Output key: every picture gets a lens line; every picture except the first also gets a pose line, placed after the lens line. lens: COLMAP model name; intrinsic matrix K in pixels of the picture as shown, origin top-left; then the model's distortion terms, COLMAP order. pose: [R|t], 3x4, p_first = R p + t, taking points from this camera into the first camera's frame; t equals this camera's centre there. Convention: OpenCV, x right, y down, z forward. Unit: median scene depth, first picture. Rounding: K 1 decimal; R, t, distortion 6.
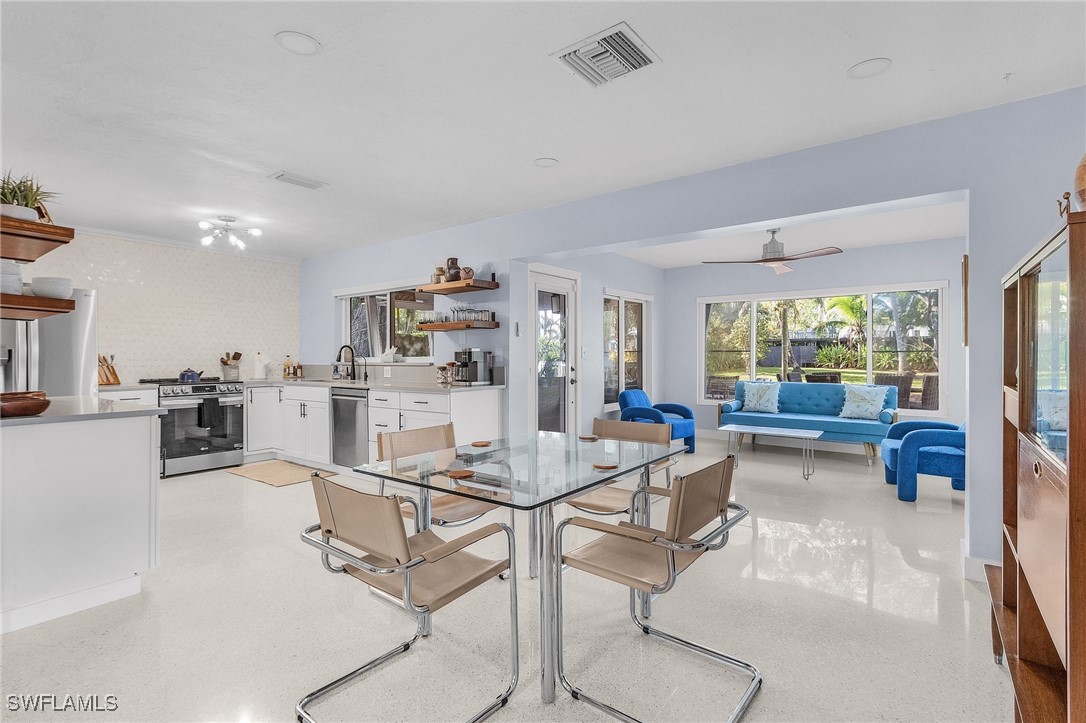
lens RADIAL K [[507.9, 0, 539.1], [0, 507.9, 356.6], [0, 0, 1]] dist [-0.000909, -0.000363]
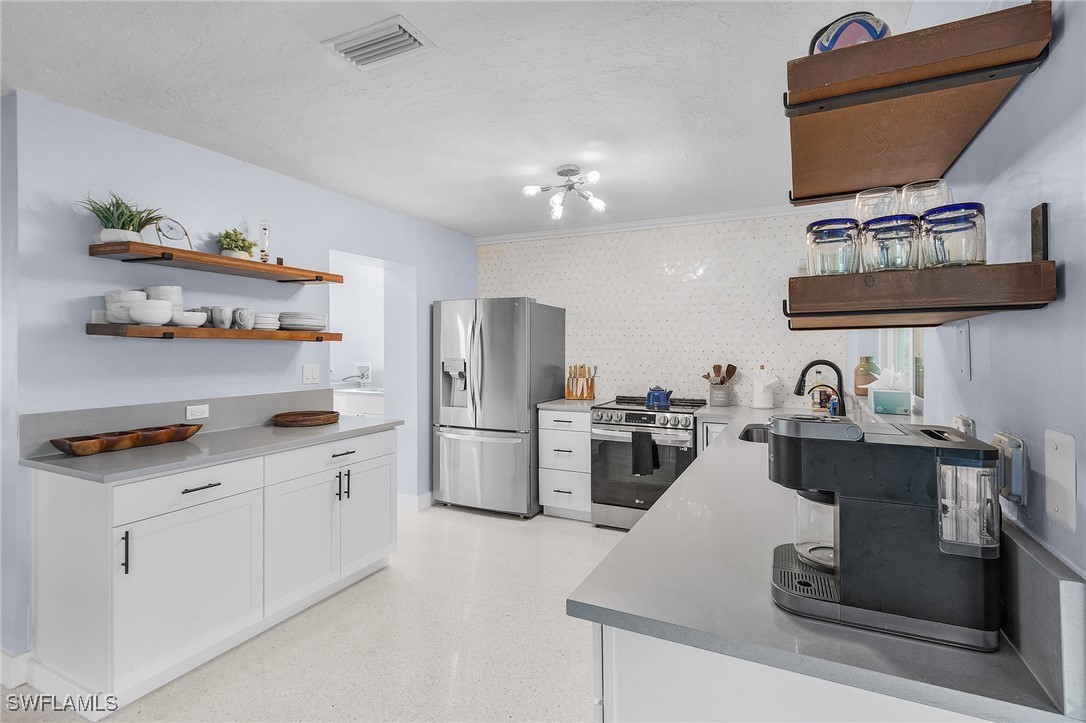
lens RADIAL K [[518.7, 0, 540.4], [0, 518.7, 355.9], [0, 0, 1]] dist [-0.002459, -0.000032]
pose [[0.196420, 0.015845, -0.980392, 0.029078], [-0.002003, 0.999874, 0.015758, -0.034975], [0.980518, -0.001132, 0.196427, 0.711042]]
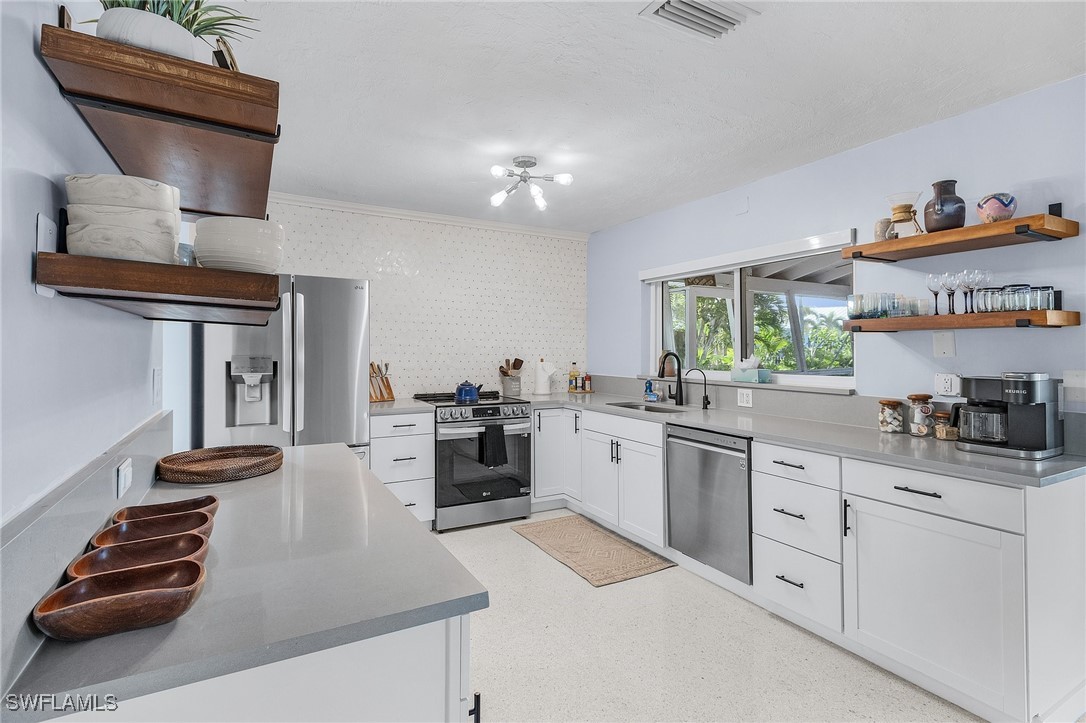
lens RADIAL K [[515.4, 0, 544.3], [0, 515.4, 353.0], [0, 0, 1]] dist [0.001454, 0.000397]
pose [[0.914377, 0.010969, -0.404714, -0.280265], [-0.007626, 0.999922, 0.009871, -0.028824], [0.404791, -0.005939, 0.914390, 0.351145]]
